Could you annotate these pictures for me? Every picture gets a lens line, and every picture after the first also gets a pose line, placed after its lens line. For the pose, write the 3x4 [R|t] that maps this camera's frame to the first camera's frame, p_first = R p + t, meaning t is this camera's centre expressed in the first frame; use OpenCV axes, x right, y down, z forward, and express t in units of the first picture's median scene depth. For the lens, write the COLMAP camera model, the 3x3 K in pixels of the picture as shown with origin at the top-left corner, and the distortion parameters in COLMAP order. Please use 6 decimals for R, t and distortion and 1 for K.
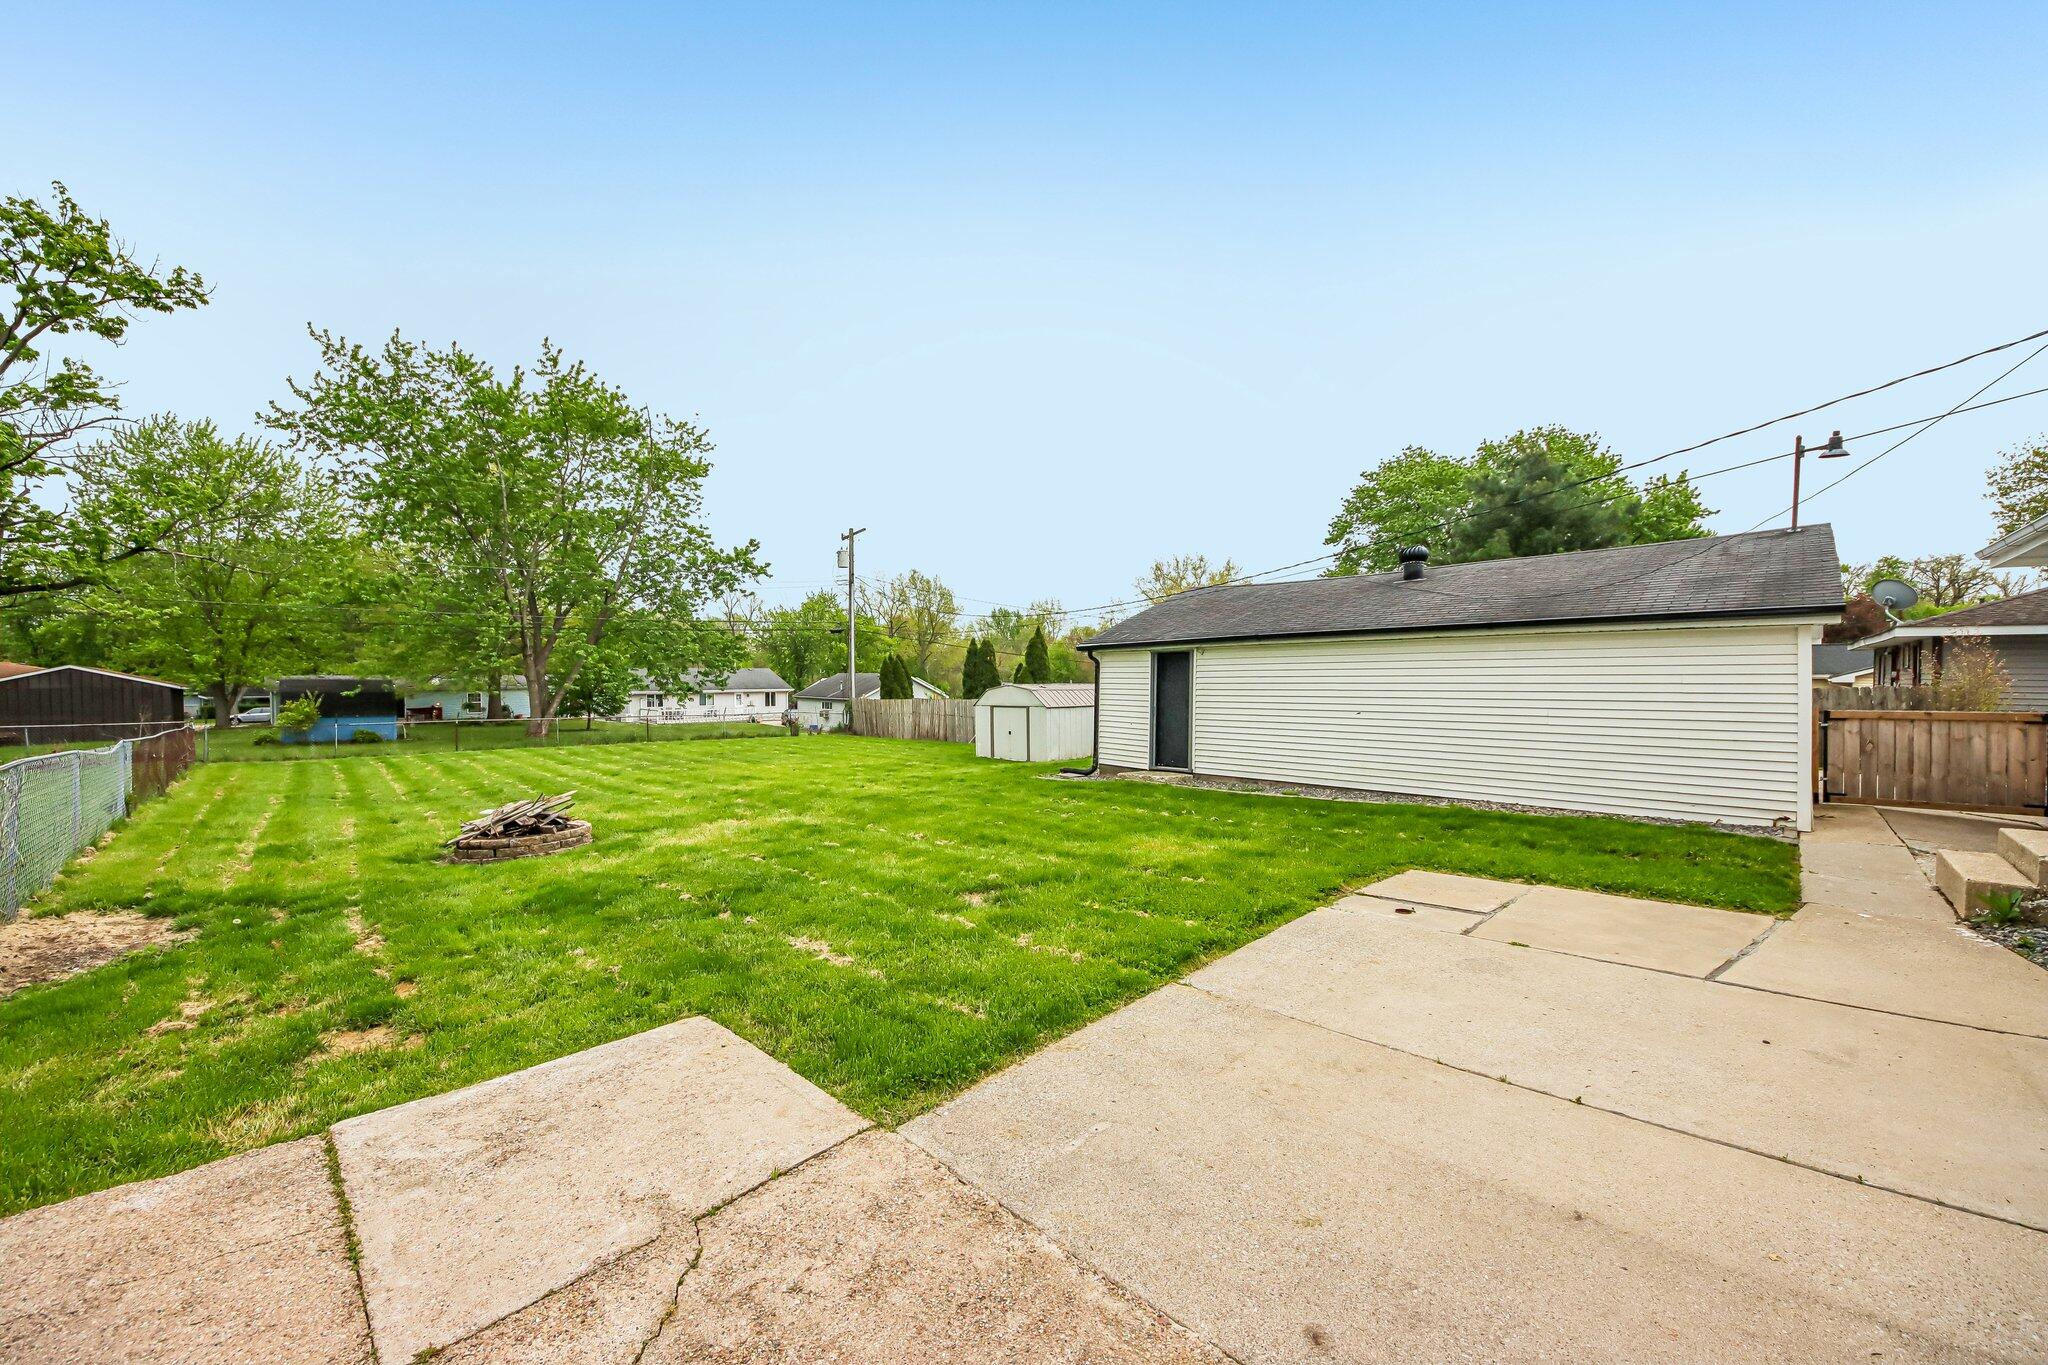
lens RADIAL K [[764.1, 0, 1013.1], [0, 764.1, 693.0], [0, 0, 1]] dist [0.038513, -0.025294]
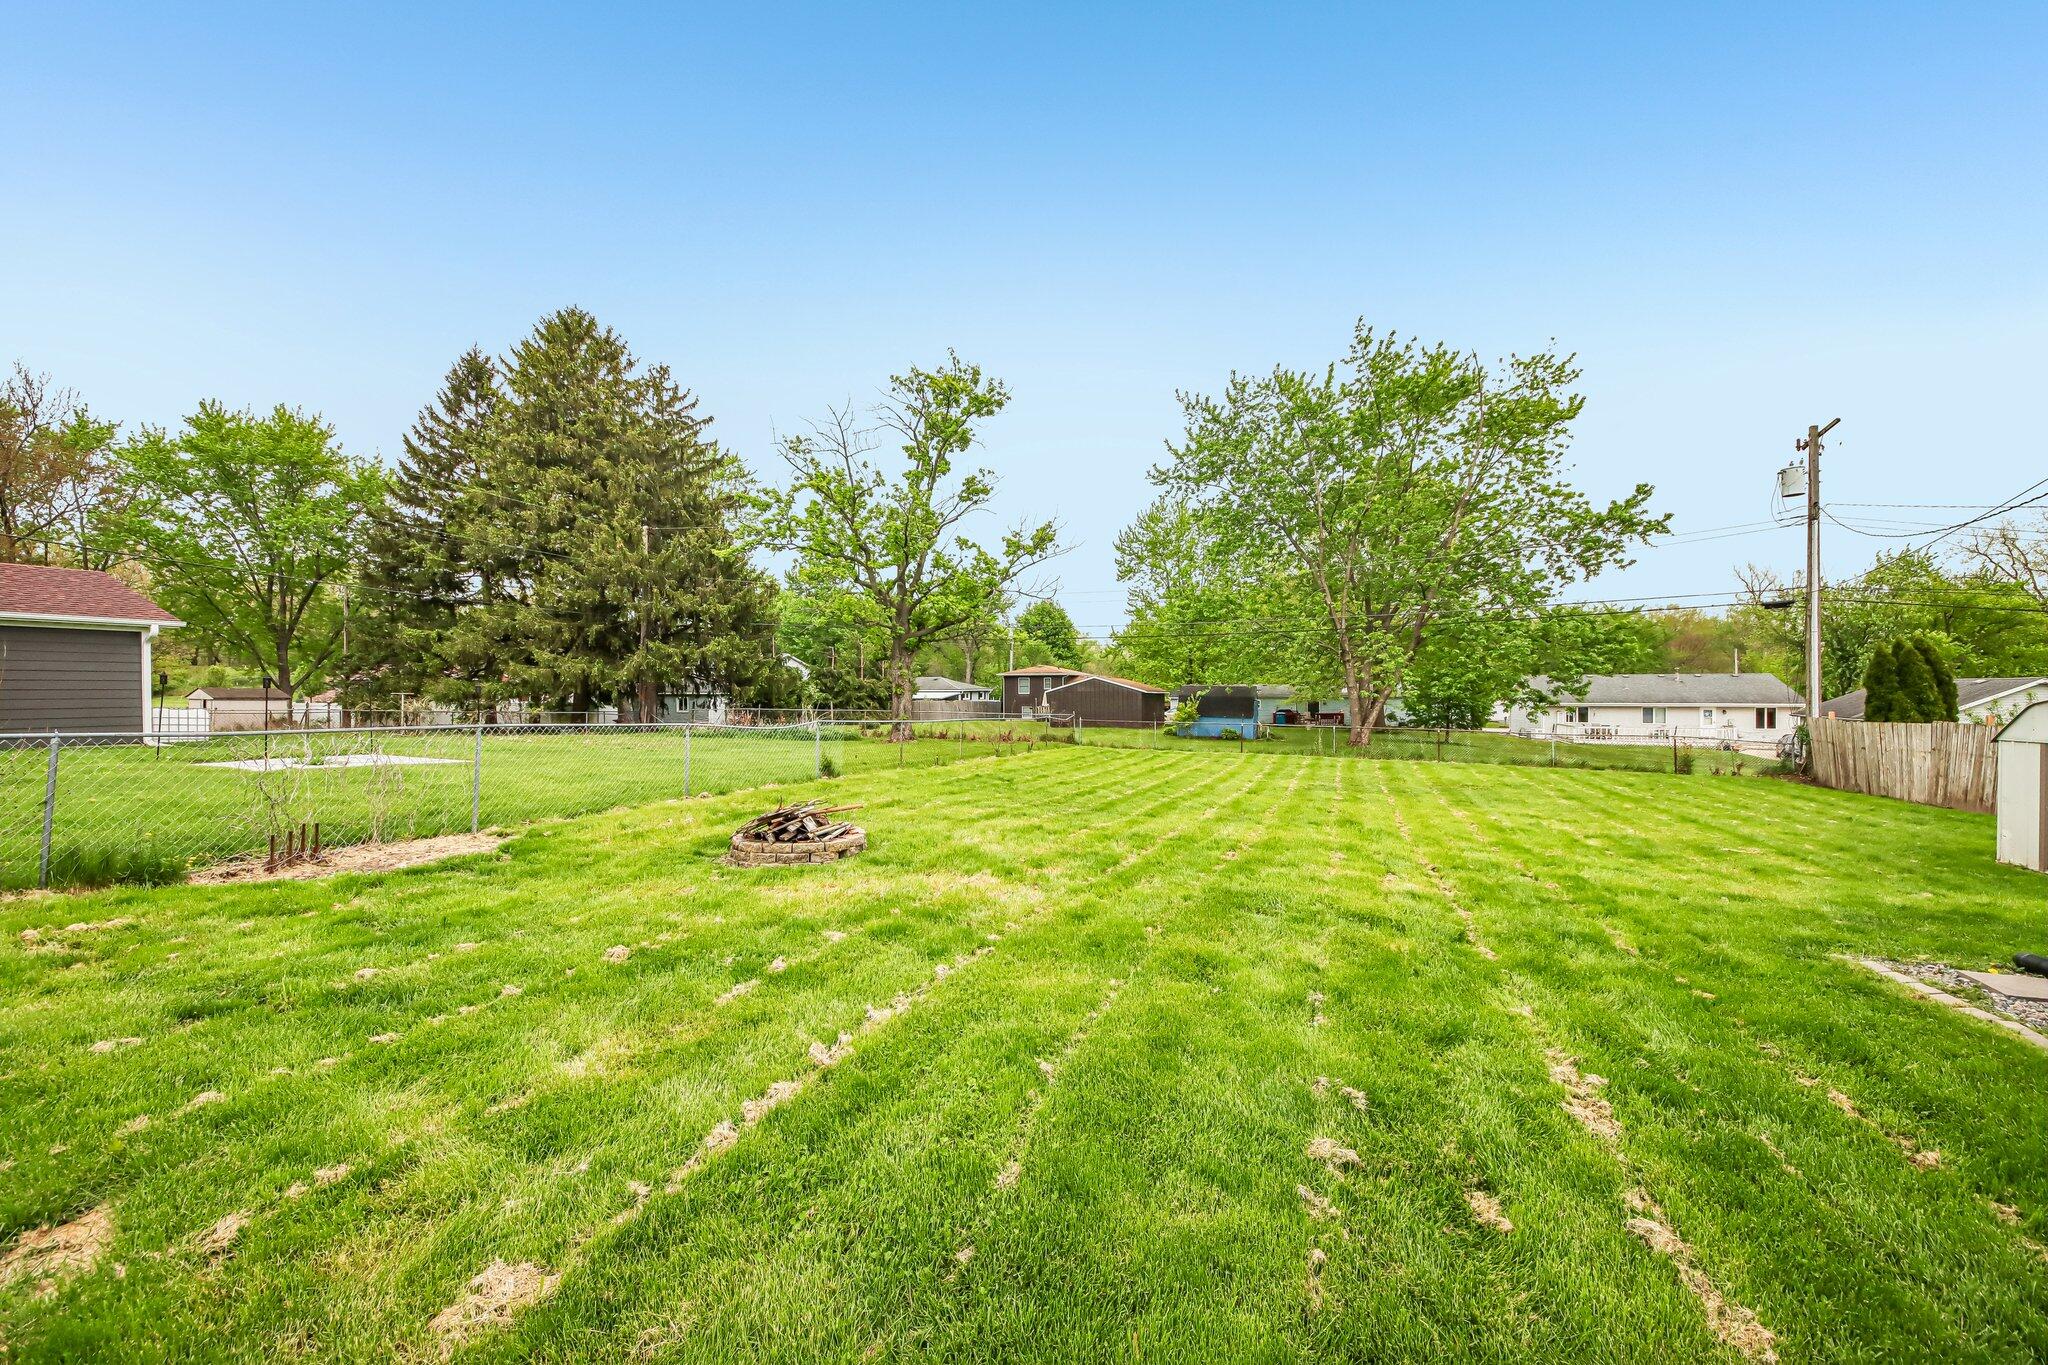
lens RADIAL K [[764.1, 0, 1013.1], [0, 764.1, 693.0], [0, 0, 1]] dist [0.038513, -0.025294]
pose [[0.407260, 0.011036, -0.913246, 0.080066], [-0.023526, 0.999722, 0.001590, 0.000610], [0.913009, 0.020837, 0.407406, 0.219896]]
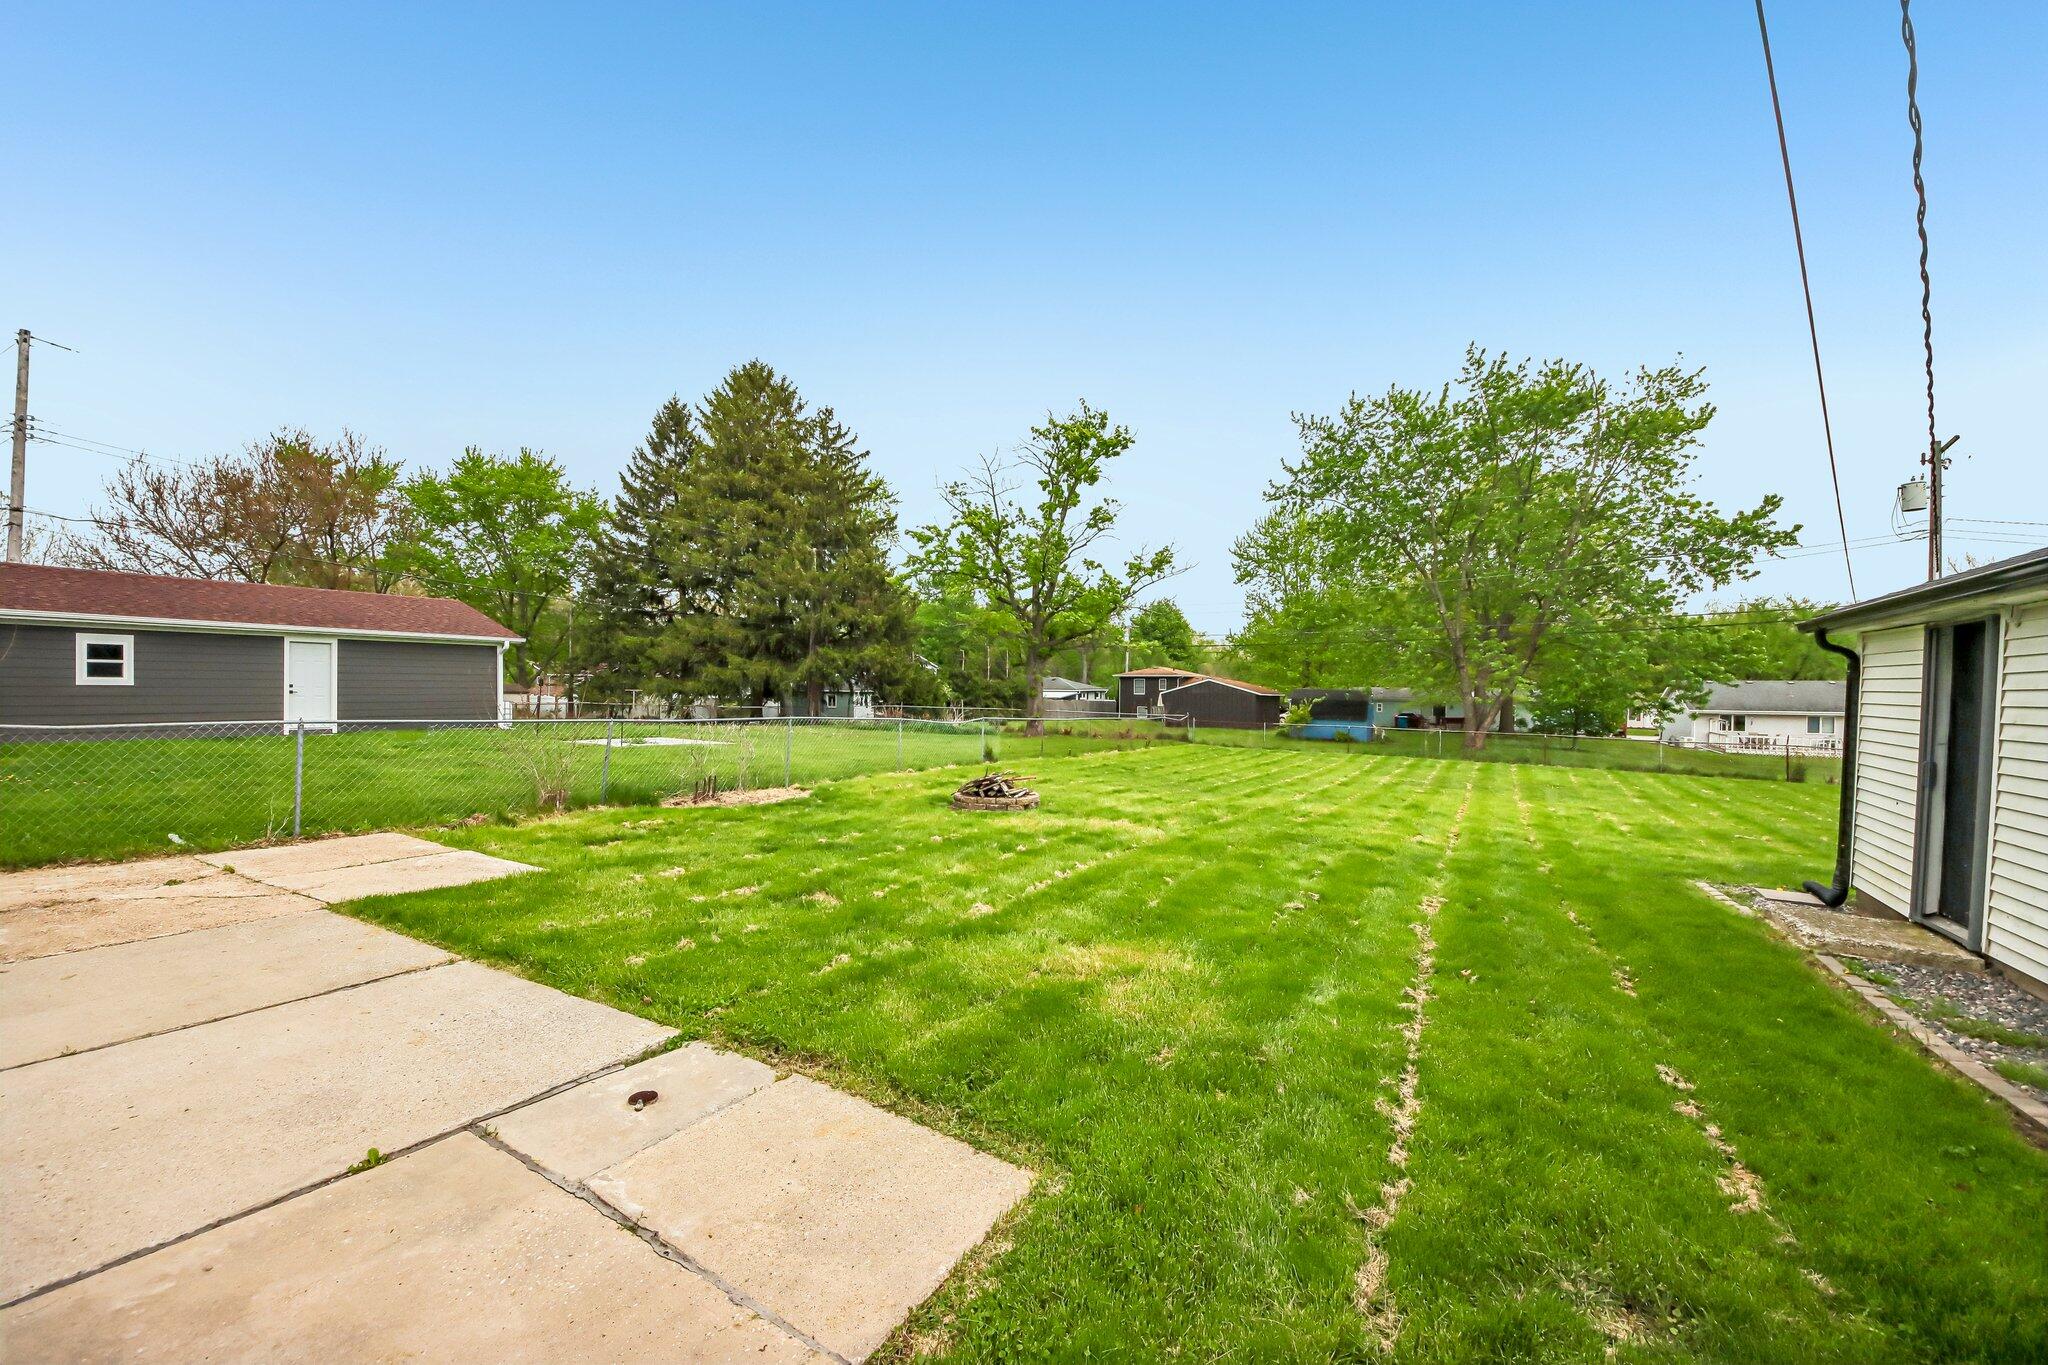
lens RADIAL K [[764.1, 0, 1013.1], [0, 764.1, 693.0], [0, 0, 1]] dist [0.038513, -0.025294]
pose [[0.268958, 0.016742, -0.963006, 0.172809], [-0.033926, 0.999393, 0.007899, -0.003247], [0.962554, 0.030546, 0.269363, 0.171205]]
